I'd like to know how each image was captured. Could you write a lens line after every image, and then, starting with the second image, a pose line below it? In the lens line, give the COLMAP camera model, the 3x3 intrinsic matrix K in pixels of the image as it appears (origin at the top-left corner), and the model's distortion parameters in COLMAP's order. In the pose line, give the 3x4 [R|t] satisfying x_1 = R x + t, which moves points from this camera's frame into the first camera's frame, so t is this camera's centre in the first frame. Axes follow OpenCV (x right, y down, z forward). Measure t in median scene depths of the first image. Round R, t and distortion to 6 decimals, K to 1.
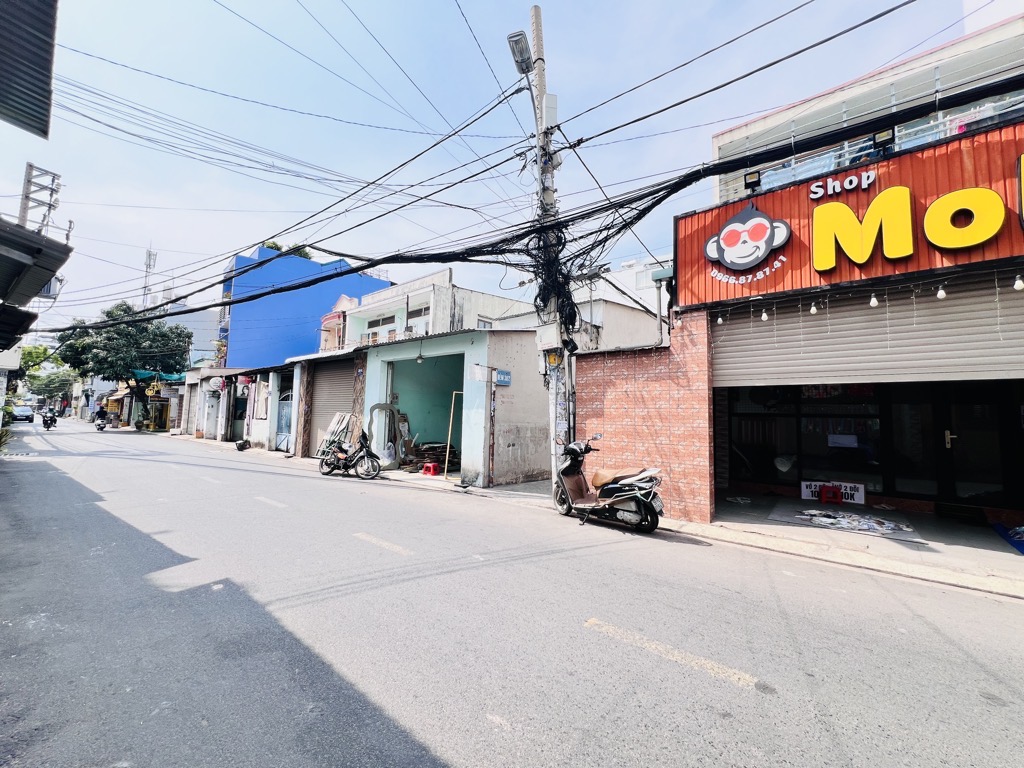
lens RADIAL K [[410.6, 0, 511.8], [0, 410.6, 384.0], [0, 0, 1]] dist [0.001885, 0.001213]
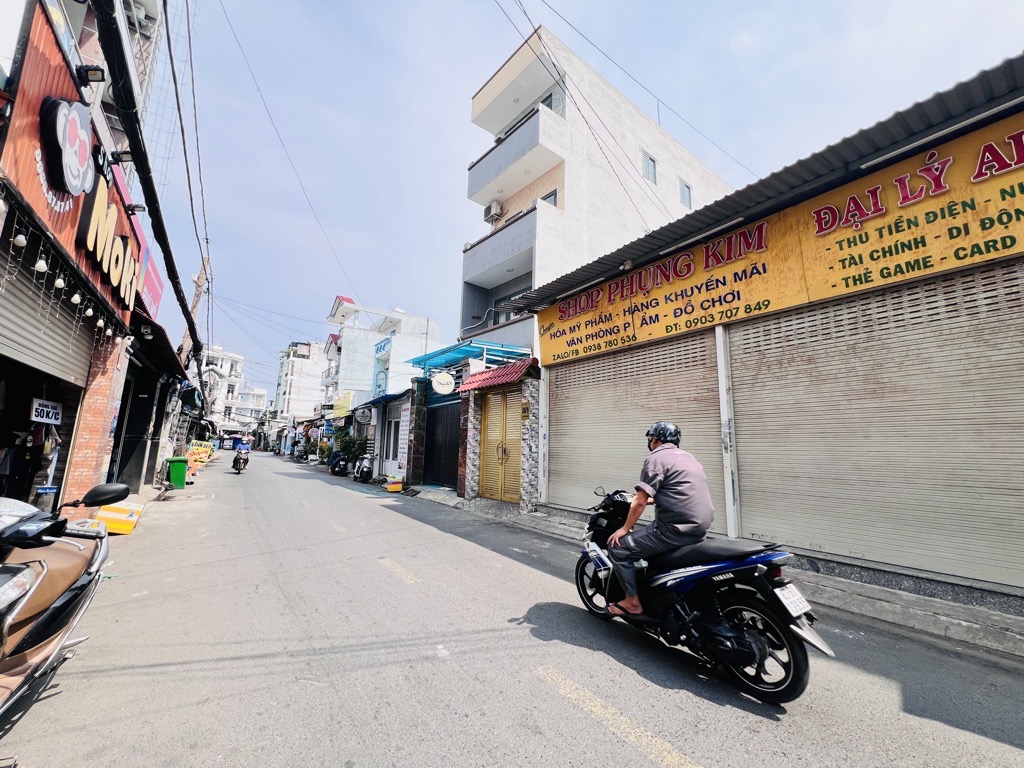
lens RADIAL K [[410.6, 0, 511.9], [0, 410.6, 383.9], [0, 0, 1]] dist [0.001885, 0.001213]
pose [[-0.964248, -0.010014, 0.264811, -0.357974], [-0.073960, 0.969747, -0.232640, 0.146623], [-0.254470, -0.243908, -0.935817, 1.677993]]
